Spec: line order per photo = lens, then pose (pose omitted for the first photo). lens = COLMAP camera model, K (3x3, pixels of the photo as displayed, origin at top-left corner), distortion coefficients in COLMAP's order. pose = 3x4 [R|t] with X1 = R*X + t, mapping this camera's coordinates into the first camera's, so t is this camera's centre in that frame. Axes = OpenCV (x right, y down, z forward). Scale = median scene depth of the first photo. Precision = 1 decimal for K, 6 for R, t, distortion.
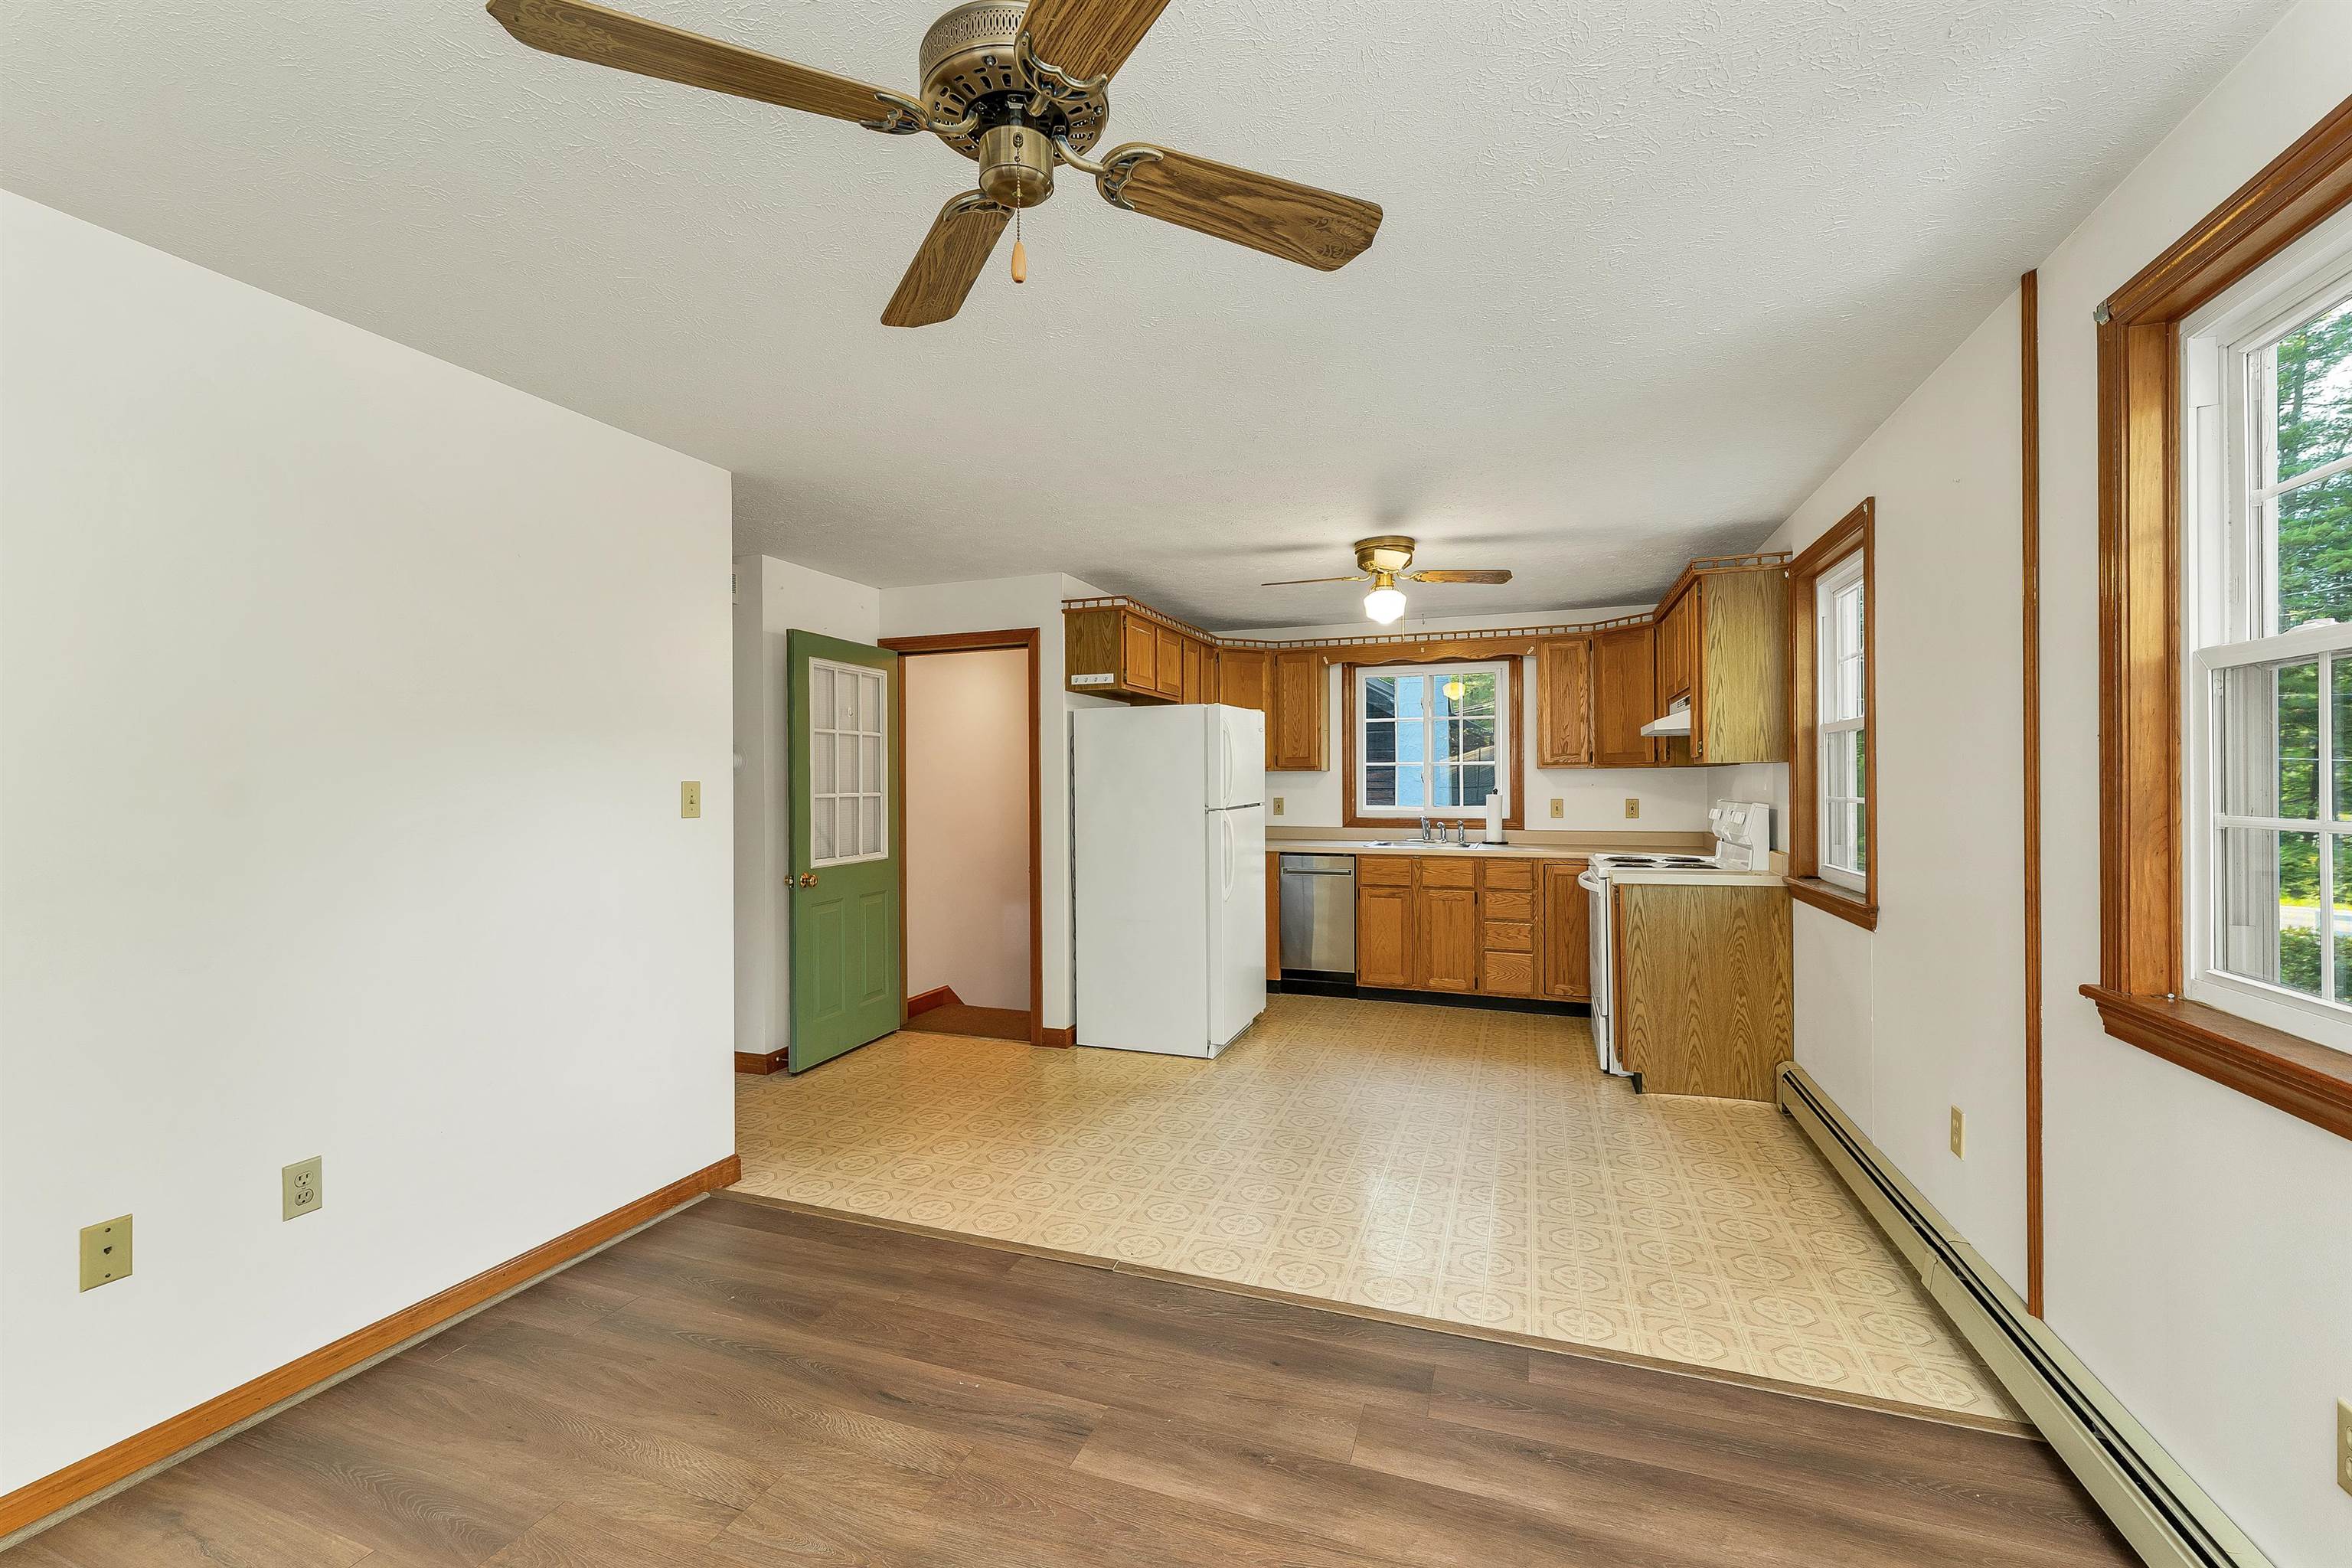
lens RADIAL K [[988.7, 0, 1156.8], [0, 988.7, 783.2], [0, 0, 1]] dist [0.000704, 0.000143]
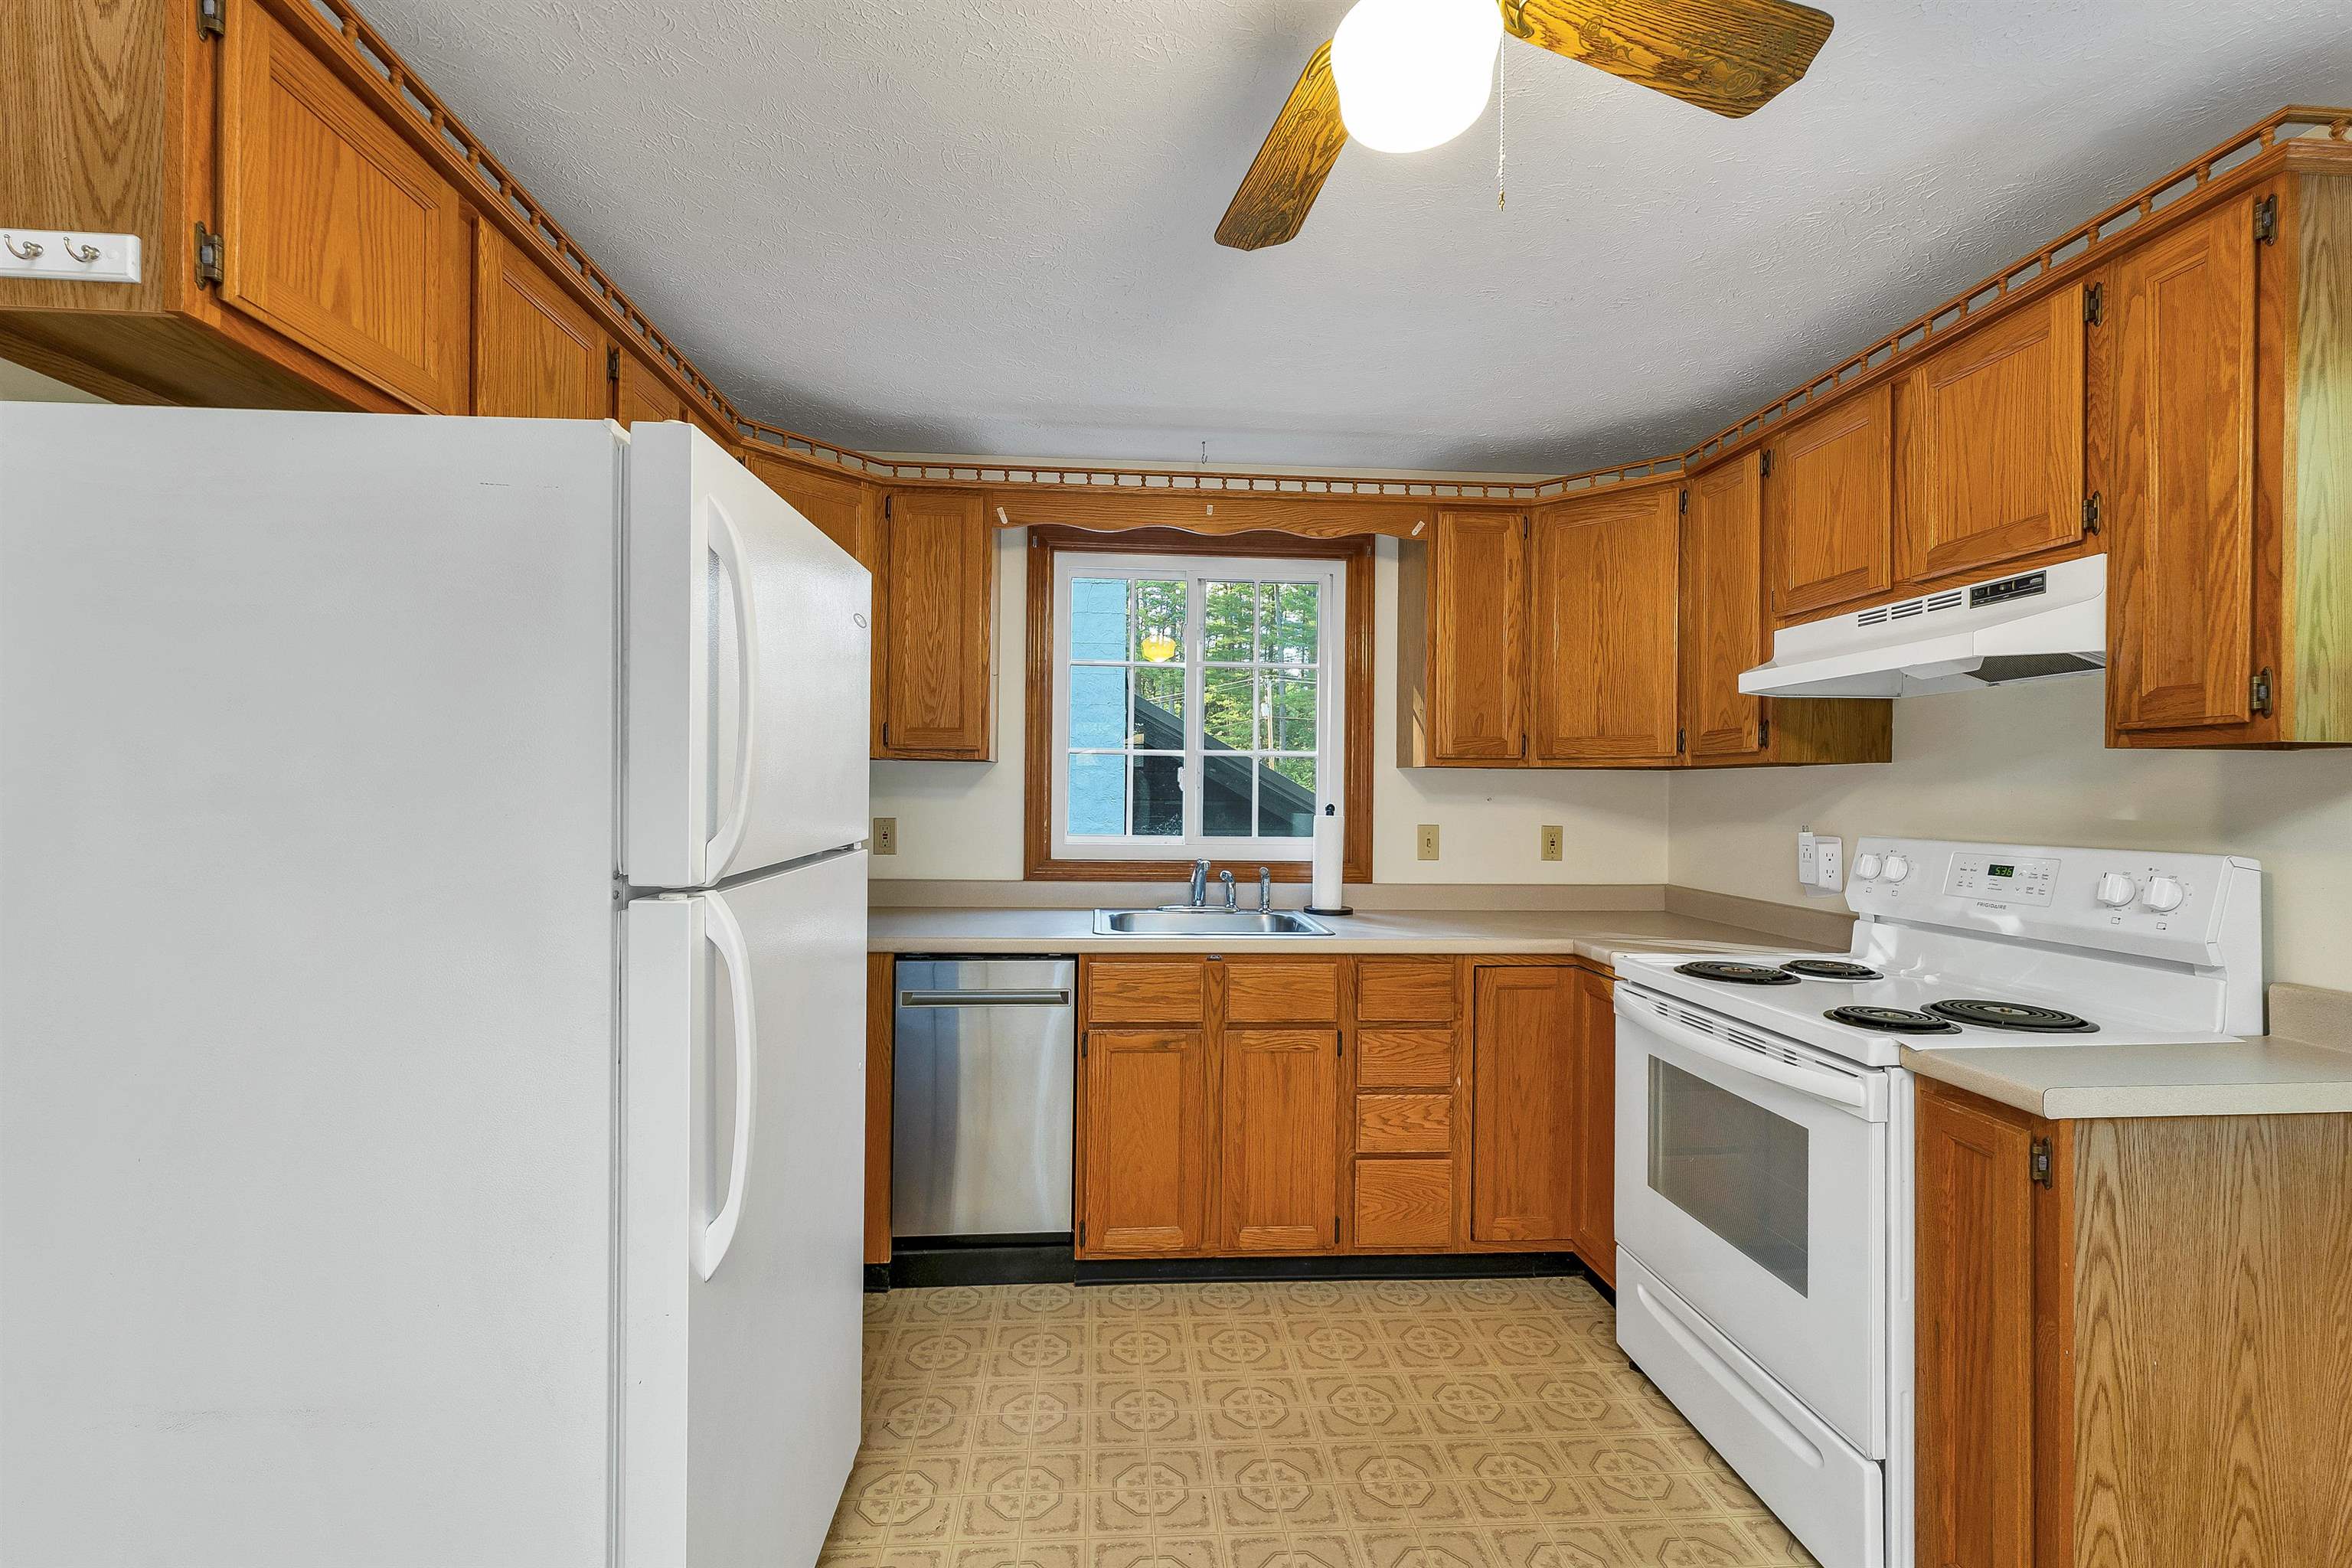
lens RADIAL K [[999.4, 0, 1176.1], [0, 999.4, 794.8], [0, 0, 1]] dist [-0.001882, -0.000226]
pose [[0.906848, 0.014831, 0.421196, 0.072233], [-0.015934, 0.999873, -0.000902, 0.003213], [-0.421156, -0.005893, 0.906969, 0.764940]]
